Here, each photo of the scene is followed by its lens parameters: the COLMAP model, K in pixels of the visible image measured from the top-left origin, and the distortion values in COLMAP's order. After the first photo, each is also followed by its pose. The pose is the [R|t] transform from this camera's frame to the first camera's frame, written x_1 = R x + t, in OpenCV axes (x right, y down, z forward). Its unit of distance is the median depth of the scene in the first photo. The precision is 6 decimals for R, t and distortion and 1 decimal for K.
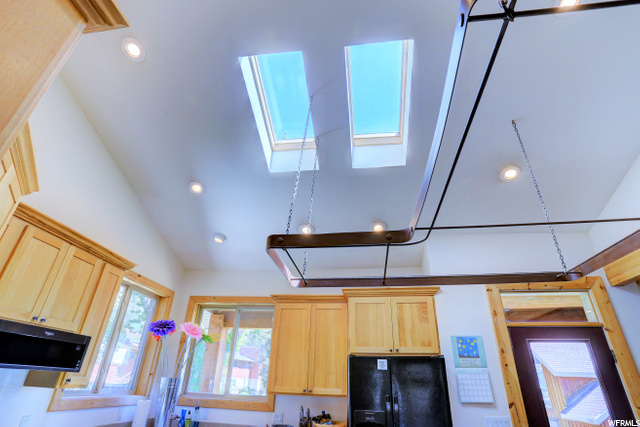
lens RADIAL K [[328.1, 0, 322.1], [0, 328.1, 211.7], [0, 0, 1]] dist [-0.071214, 0.032390]
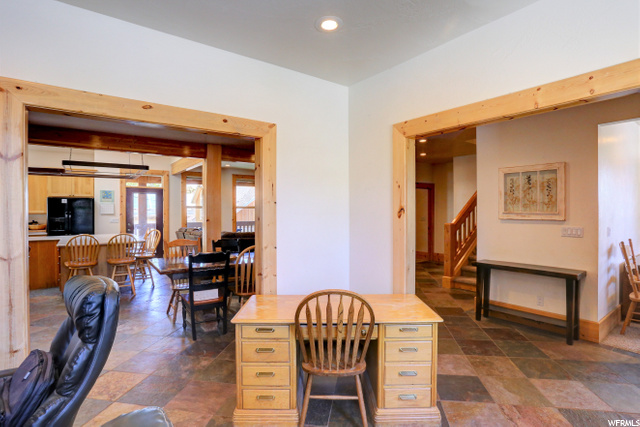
lens RADIAL K [[316.9, 0, 317.4], [0, 316.9, 213.0], [0, 0, 1]] dist [-0.070561, 0.027171]
pose [[0.718058, -0.036714, 0.695015, -0.050167], [-0.312745, 0.875087, 0.369341, -0.877202], [-0.621759, -0.482570, 0.616881, -1.619223]]
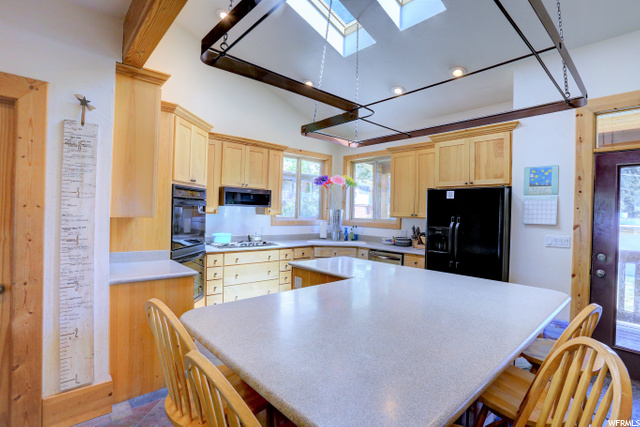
lens RADIAL K [[316.9, 0, 317.4], [0, 316.9, 213.0], [0, 0, 1]] dist [-0.070561, 0.027171]
pose [[0.755503, -0.011140, -0.655050, 0.564632], [0.311703, 0.885551, 0.344442, -0.038770], [0.576243, -0.464408, 0.672509, -0.134328]]
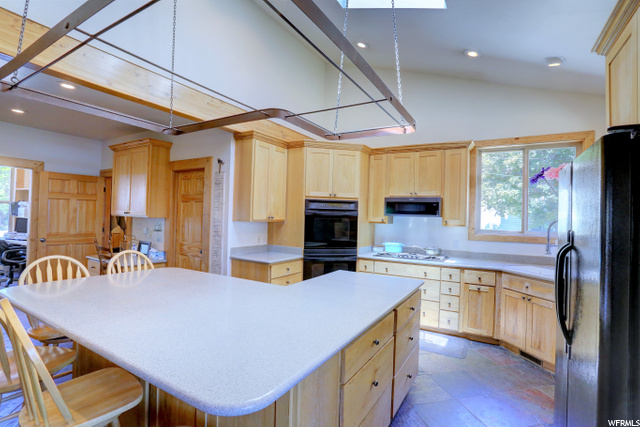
lens RADIAL K [[316.9, 0, 317.4], [0, 316.9, 213.0], [0, 0, 1]] dist [-0.070561, 0.027171]
pose [[-0.403135, -0.060566, -0.913134, 0.781011], [0.398221, 0.886775, -0.234627, 0.472160], [0.823955, -0.458216, -0.333371, 0.782712]]
